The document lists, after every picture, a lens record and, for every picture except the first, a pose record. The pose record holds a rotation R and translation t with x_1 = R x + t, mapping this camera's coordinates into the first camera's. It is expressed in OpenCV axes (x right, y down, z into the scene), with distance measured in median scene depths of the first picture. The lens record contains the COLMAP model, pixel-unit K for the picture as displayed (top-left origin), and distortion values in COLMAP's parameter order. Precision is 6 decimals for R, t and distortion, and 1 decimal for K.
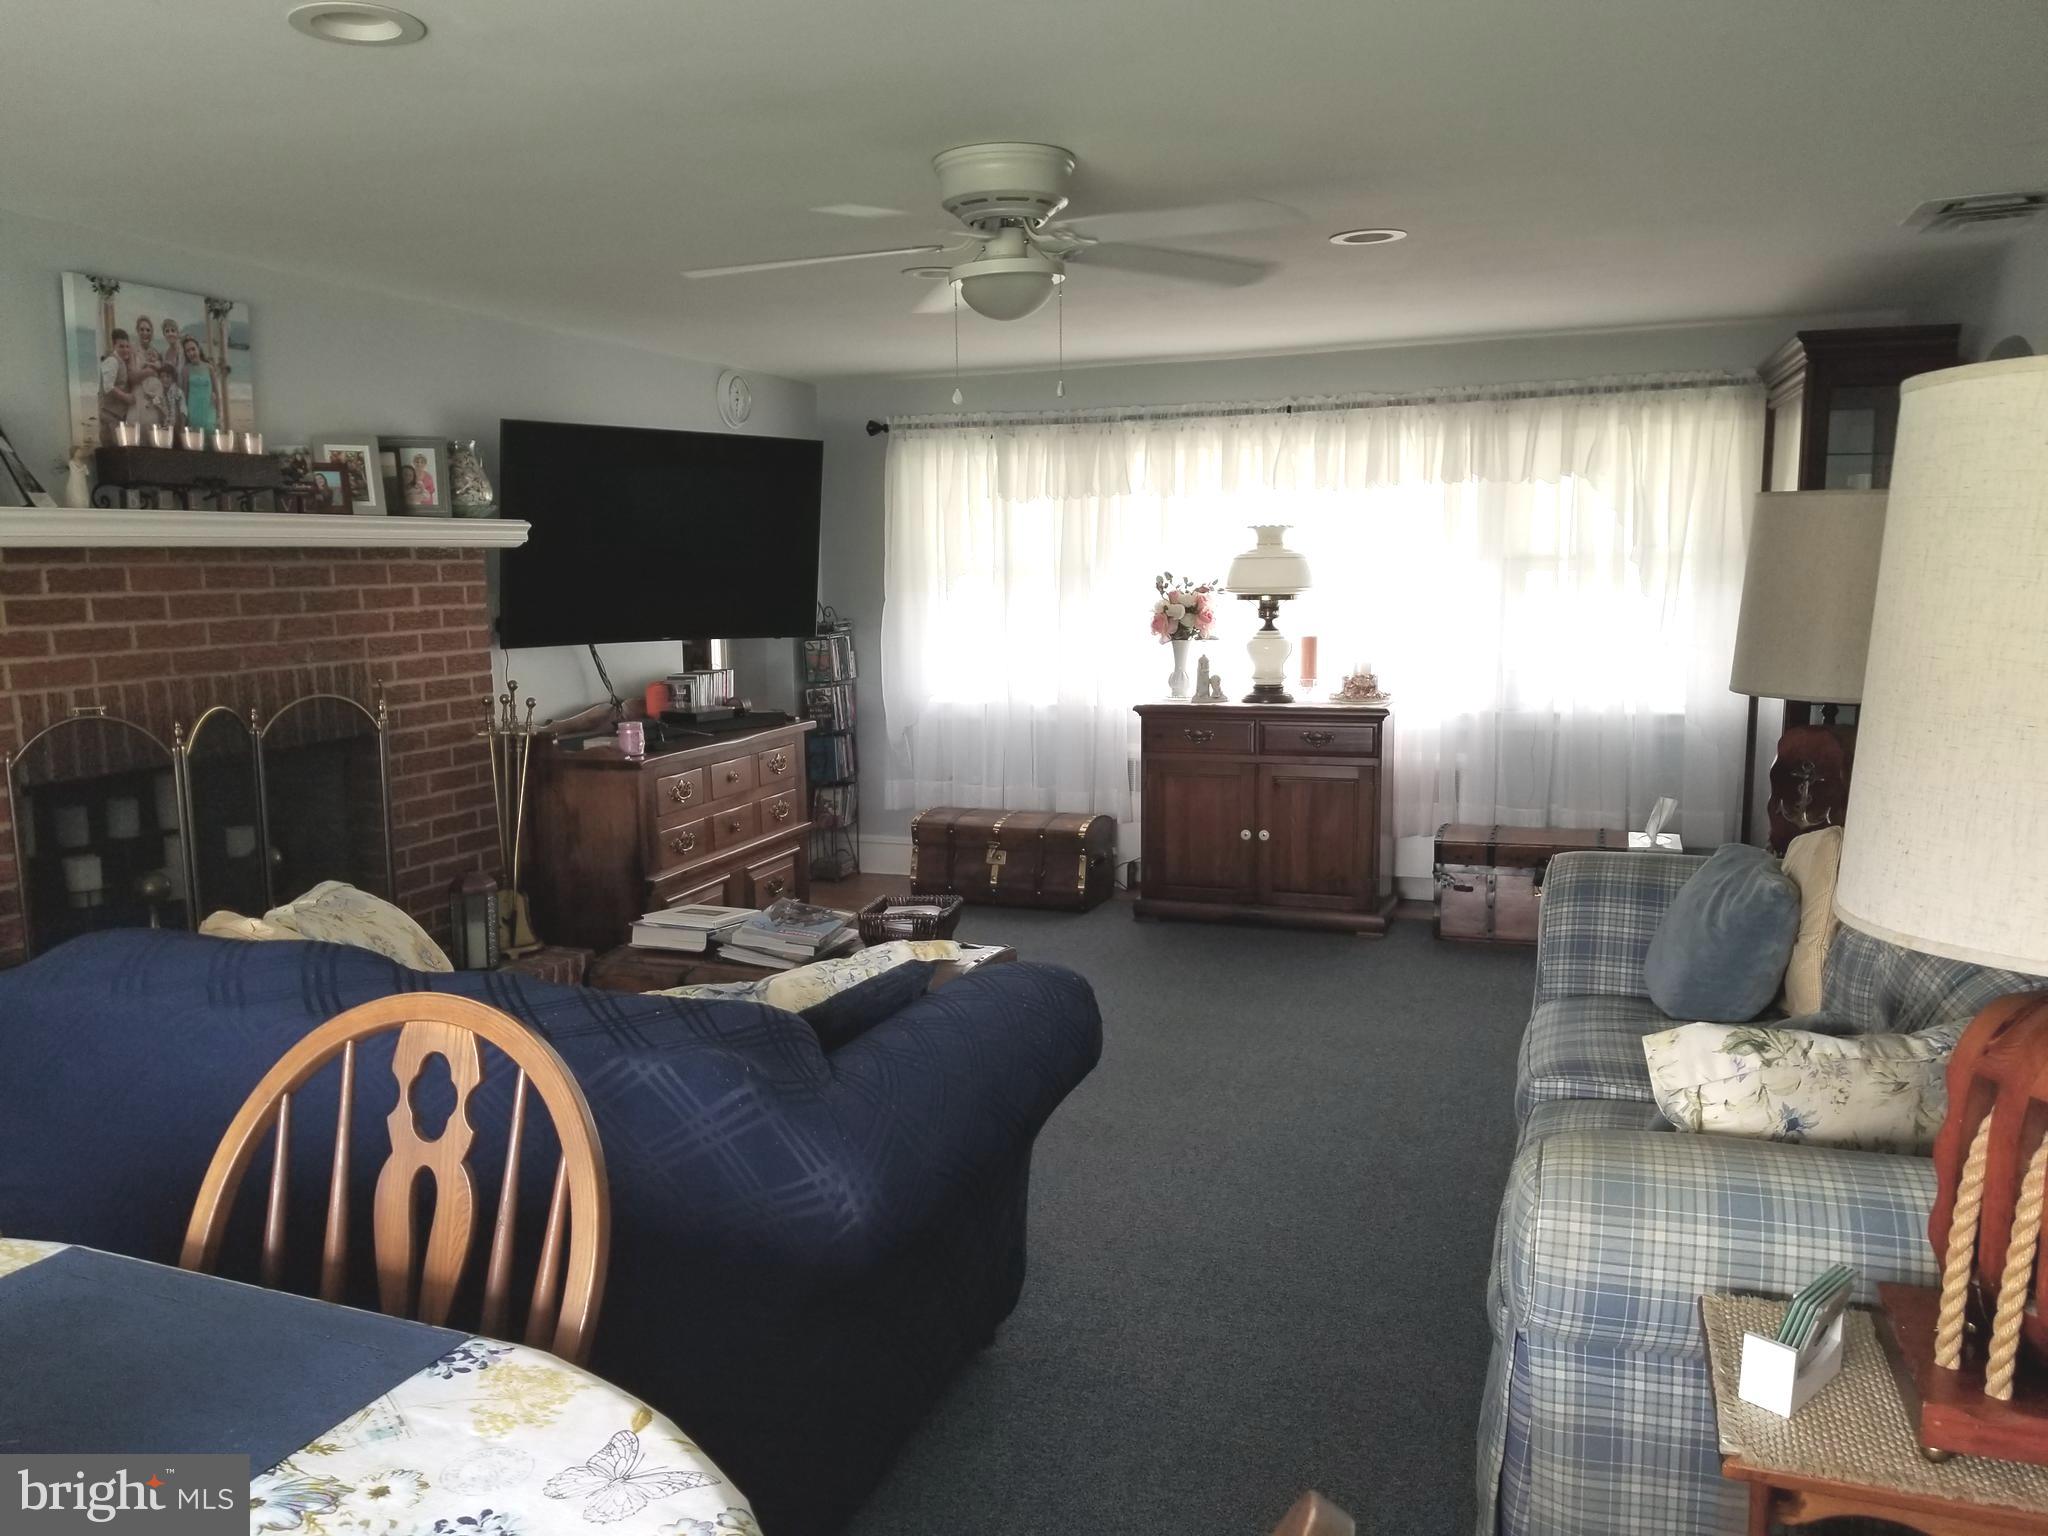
lens RADIAL K [[1594.4, 0, 947.0], [0, 1594.4, 789.1], [0, 0, 1]] dist [0.076188, -0.092619]
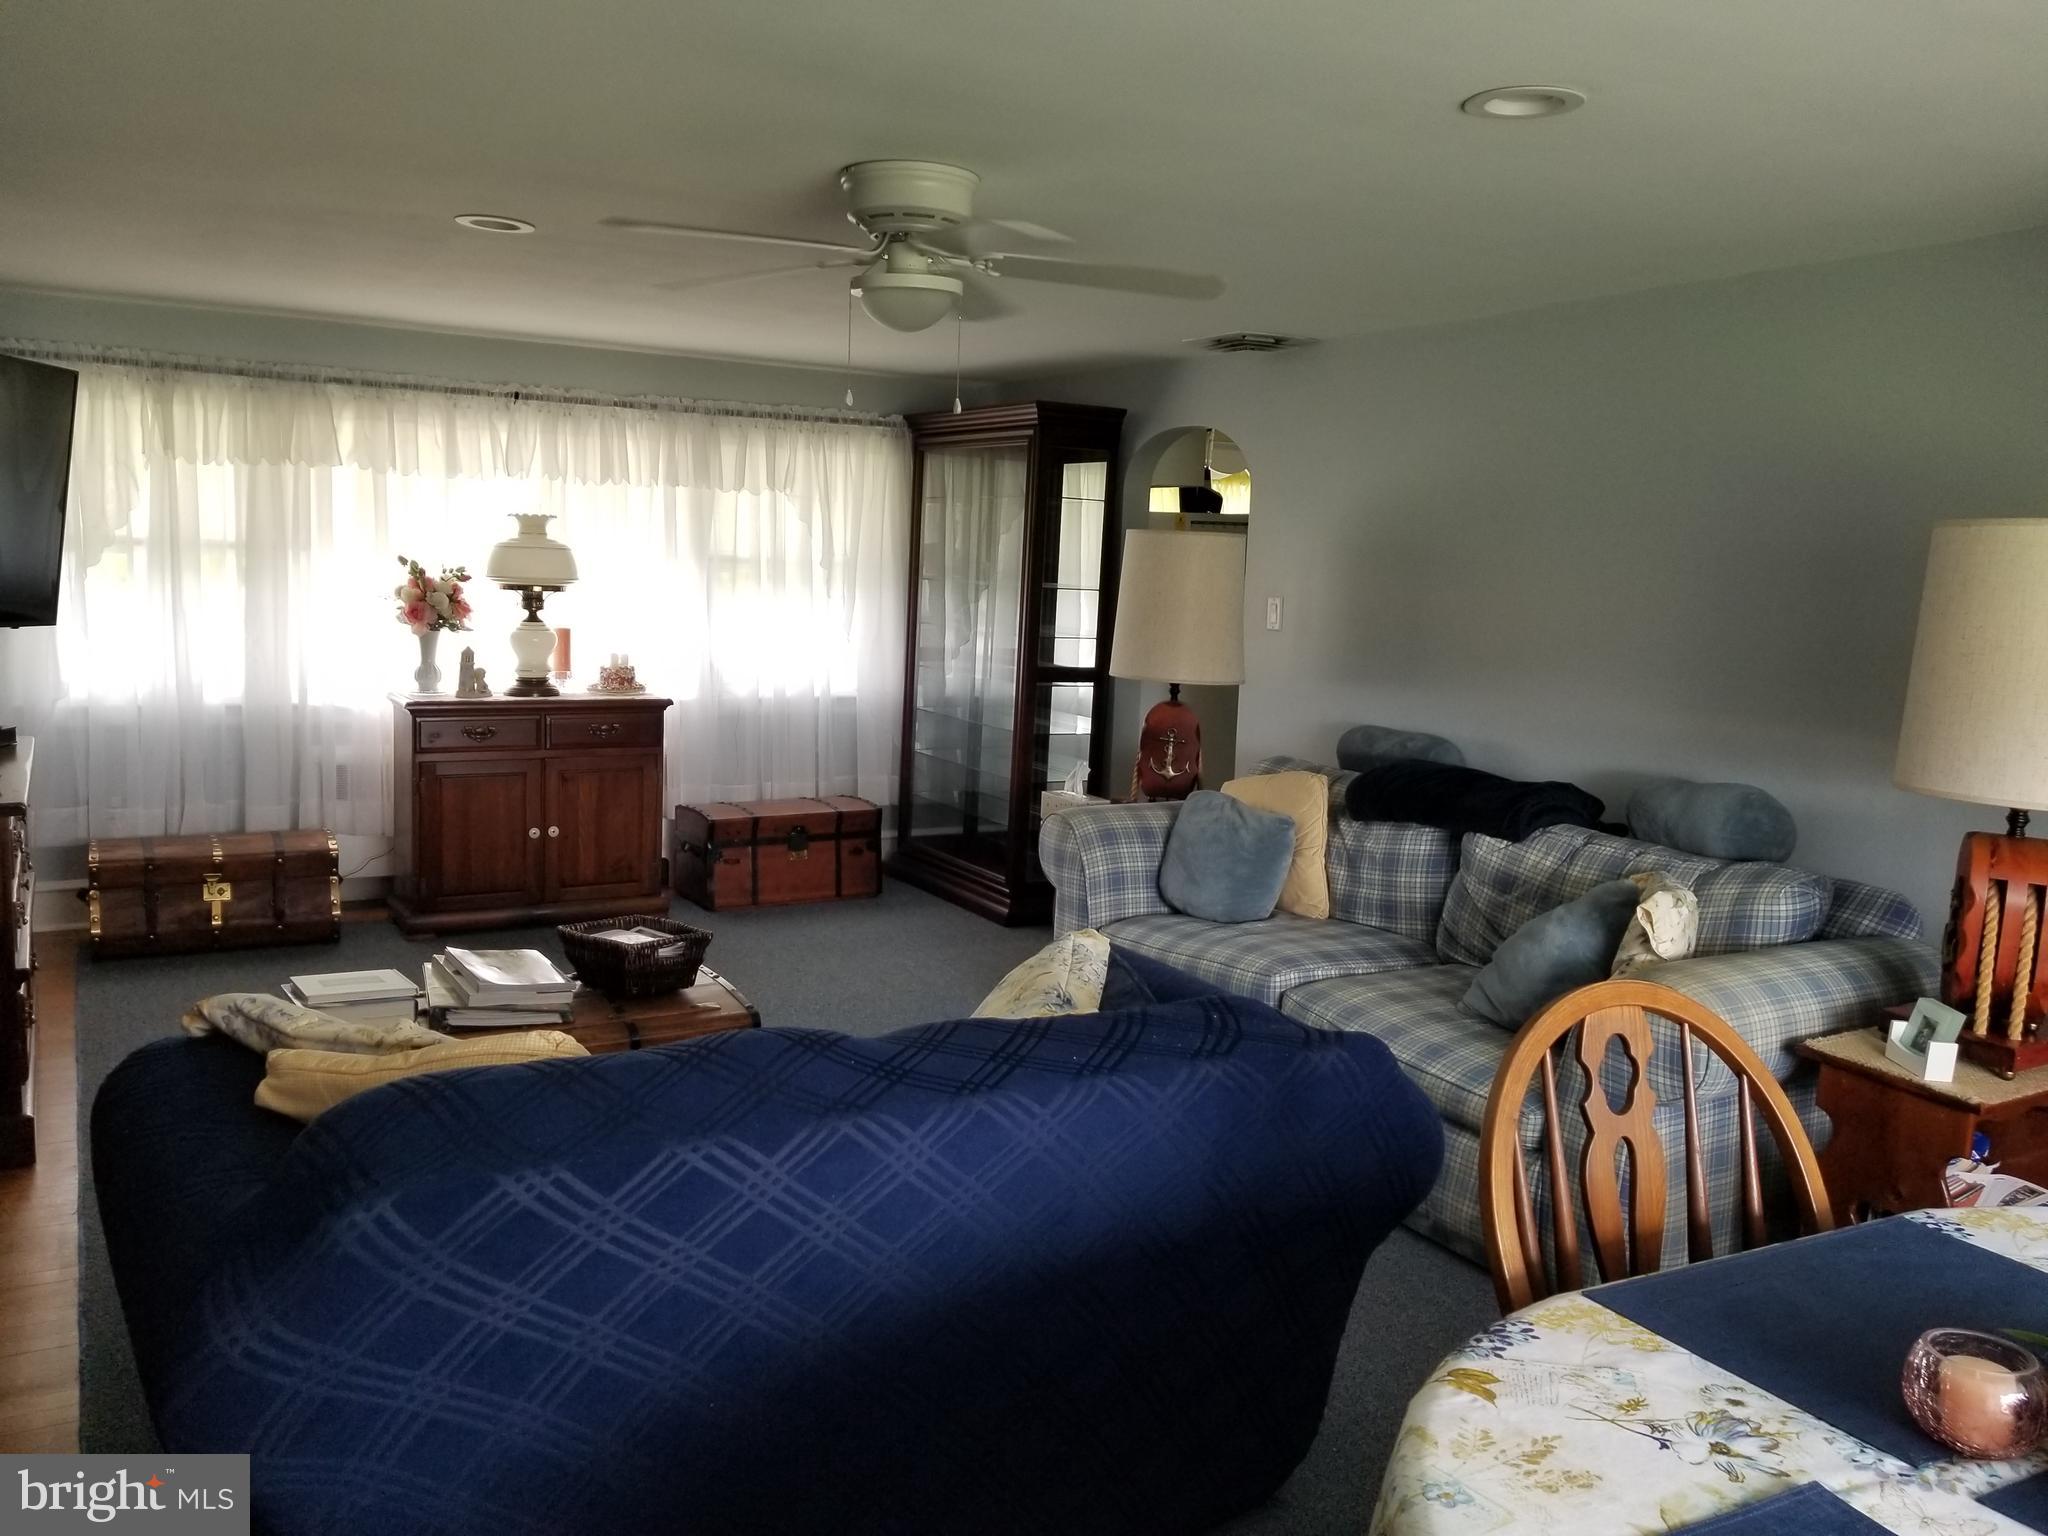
lens RADIAL K [[1587.4, 0, 1010.3], [0, 1587.4, 745.5], [0, 0, 1]] dist [0.115559, -0.165233]
pose [[0.632167, -0.053602, 0.772976, -0.372537], [0.065386, 0.997736, 0.015713, -0.020403], [-0.772068, 0.040608, 0.634241, 0.159228]]
